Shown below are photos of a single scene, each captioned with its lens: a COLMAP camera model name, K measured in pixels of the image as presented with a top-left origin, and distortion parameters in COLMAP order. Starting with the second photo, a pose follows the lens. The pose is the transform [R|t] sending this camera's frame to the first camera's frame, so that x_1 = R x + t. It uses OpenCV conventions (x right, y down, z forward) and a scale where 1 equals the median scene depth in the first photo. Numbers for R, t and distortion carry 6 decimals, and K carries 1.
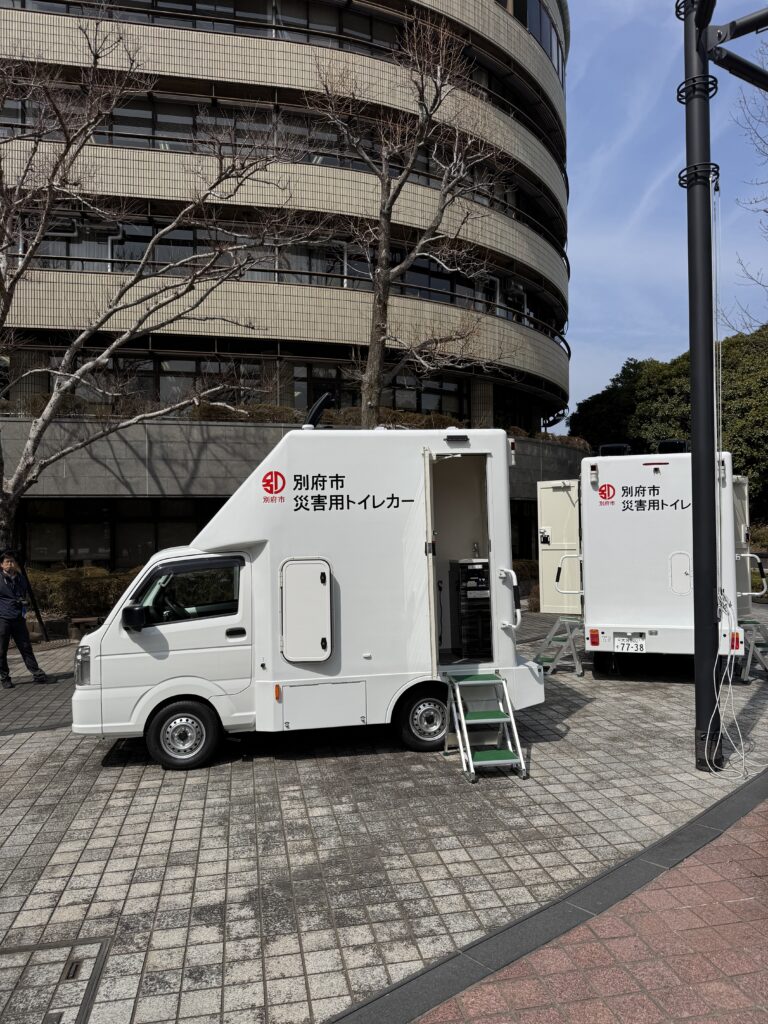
lens RADIAL K [[722.4, 0, 384.8], [0, 722.4, 502.4], [0, 0, 1]] dist [0.046678, -0.059972]
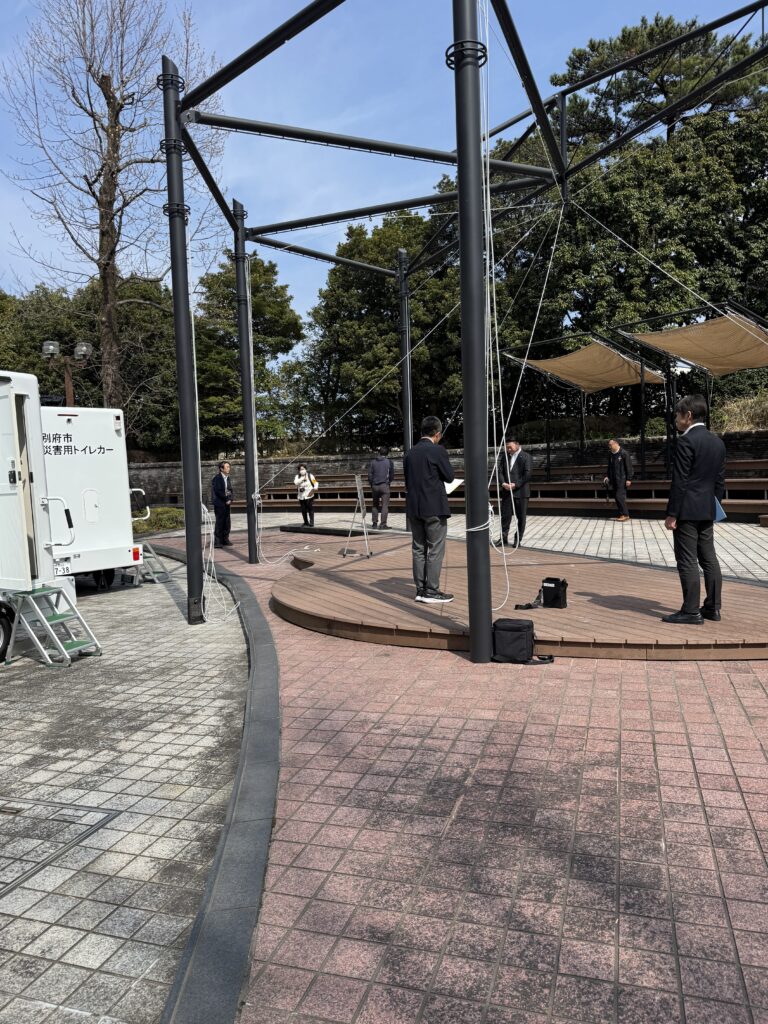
lens RADIAL K [[722.4, 0, 386.3], [0, 722.4, 509.3], [0, 0, 1]] dist [0.046678, -0.059972]
pose [[0.490723, -0.048340, 0.869974, -0.600631], [-0.002128, 0.998390, 0.056676, 0.045728], [-0.871313, -0.029663, 0.489830, -0.051382]]
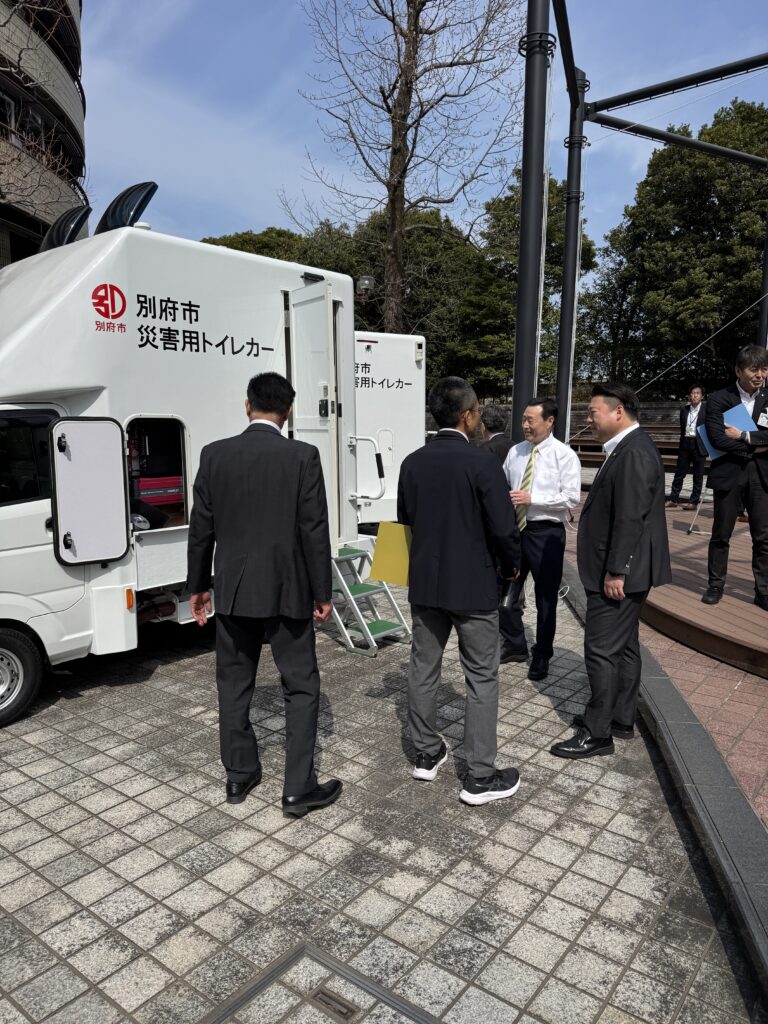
lens RADIAL K [[722.4, 0, 388.9], [0, 722.4, 512.5], [0, 0, 1]] dist [0.046678, -0.059972]
pose [[0.748609, -0.059269, 0.660358, -0.421559], [-0.045102, 0.989137, 0.139906, 0.061646], [-0.661476, -0.134518, 0.737803, 0.291188]]
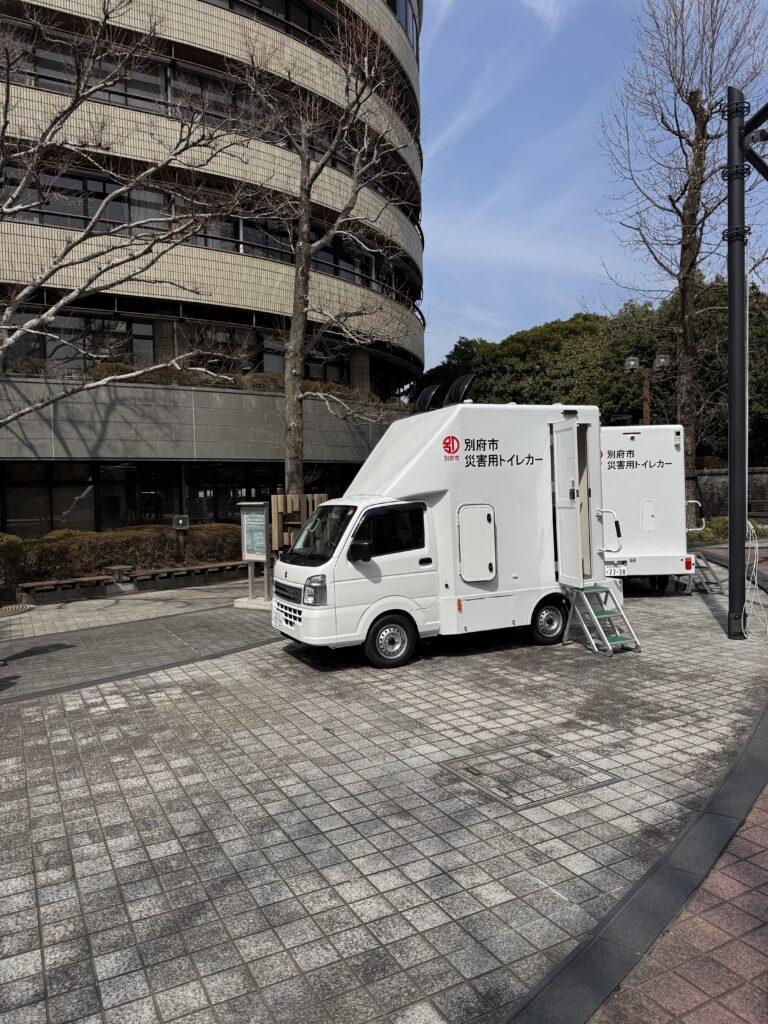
lens RADIAL K [[722.4, 0, 384.3], [0, 722.4, 508.9], [0, 0, 1]] dist [0.046678, -0.059972]
pose [[0.957713, -0.015923, 0.287283, -0.636689], [-0.000072, 0.998454, 0.055578, 0.014945], [-0.287724, -0.053248, 0.956232, -0.197086]]
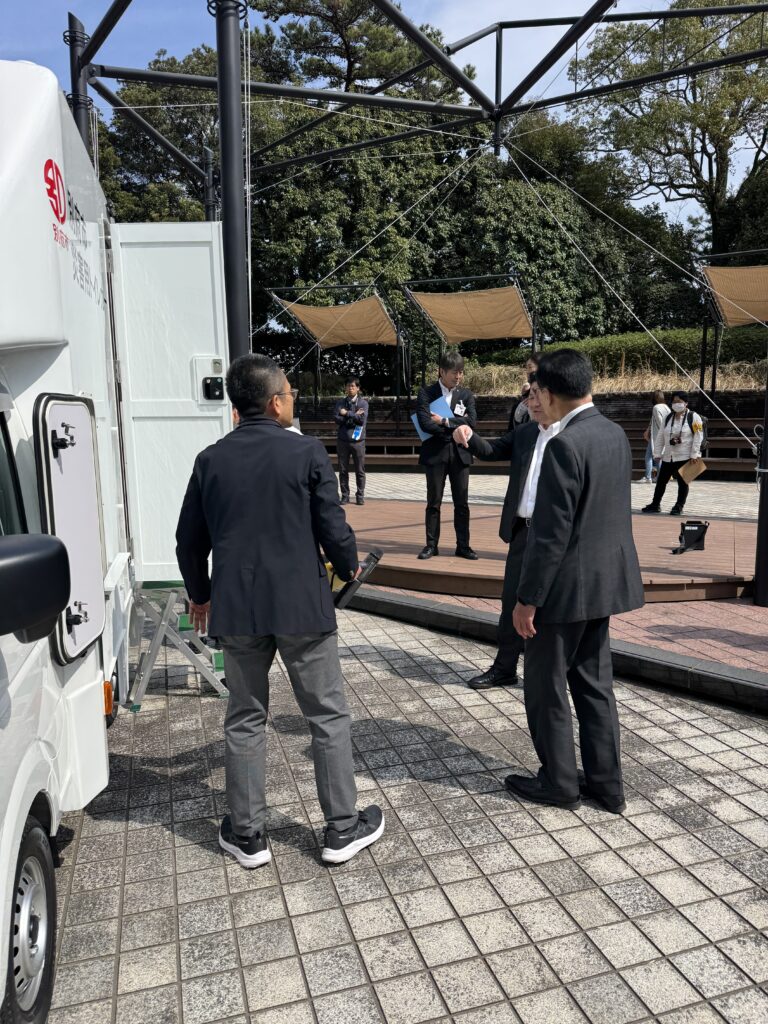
lens RADIAL K [[722.4, 0, 384.4], [0, 722.4, 518.5], [0, 0, 1]] dist [0.046678, -0.059972]
pose [[-0.108863, -0.112609, 0.987658, -0.576961], [-0.026417, 0.993540, 0.110368, 0.098400], [-0.993706, -0.014075, -0.111135, 0.862525]]
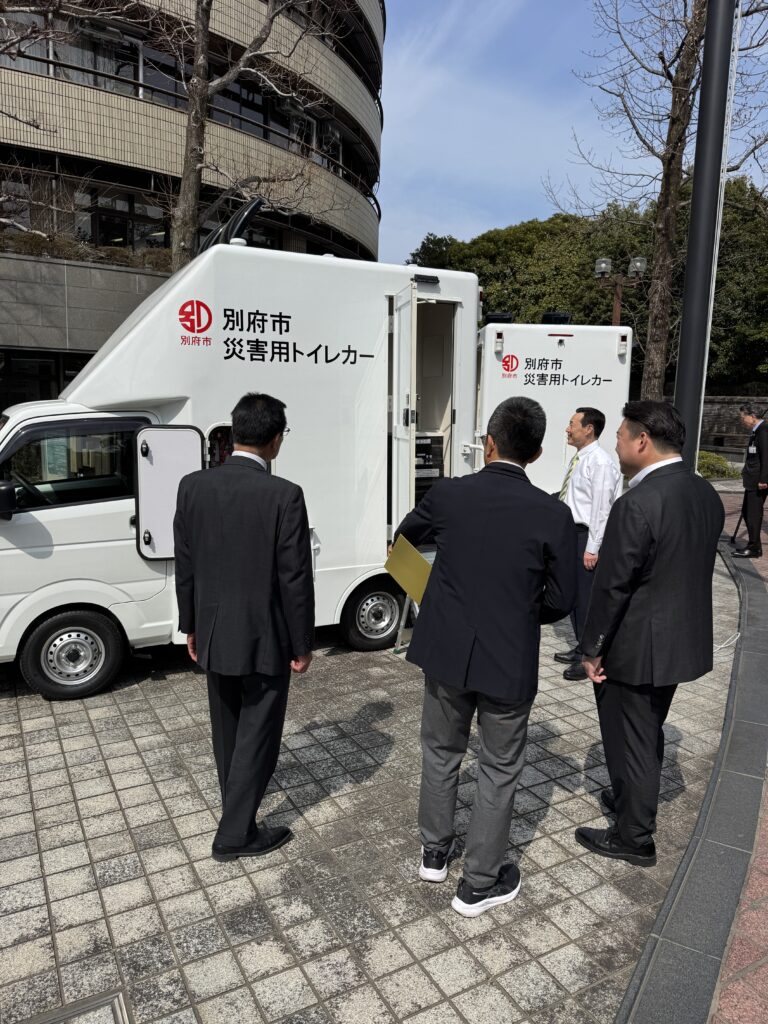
lens RADIAL K [[722.4, 0, 390.2], [0, 722.4, 500.3], [0, 0, 1]] dist [0.046678, -0.059972]
pose [[0.947591, -0.002125, 0.319480, -0.202872], [-0.051909, 0.985667, 0.160519, 0.026977], [-0.315242, -0.168690, 0.933898, 0.223280]]
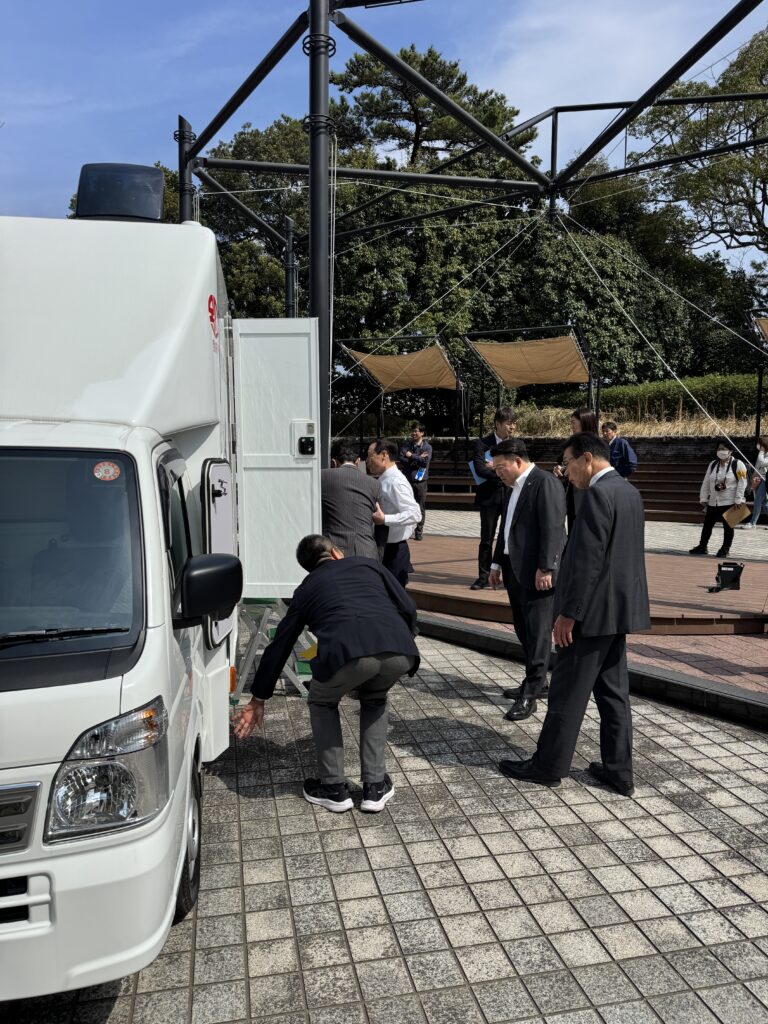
lens RADIAL K [[722.4, 0, 378.2], [0, 722.4, 514.4], [0, 0, 1]] dist [0.046678, -0.059972]
pose [[-0.018966, -0.058475, 0.998109, -0.715523], [-0.039544, 0.997551, 0.057691, 0.086598], [-0.999038, -0.038375, -0.021232, 0.876759]]
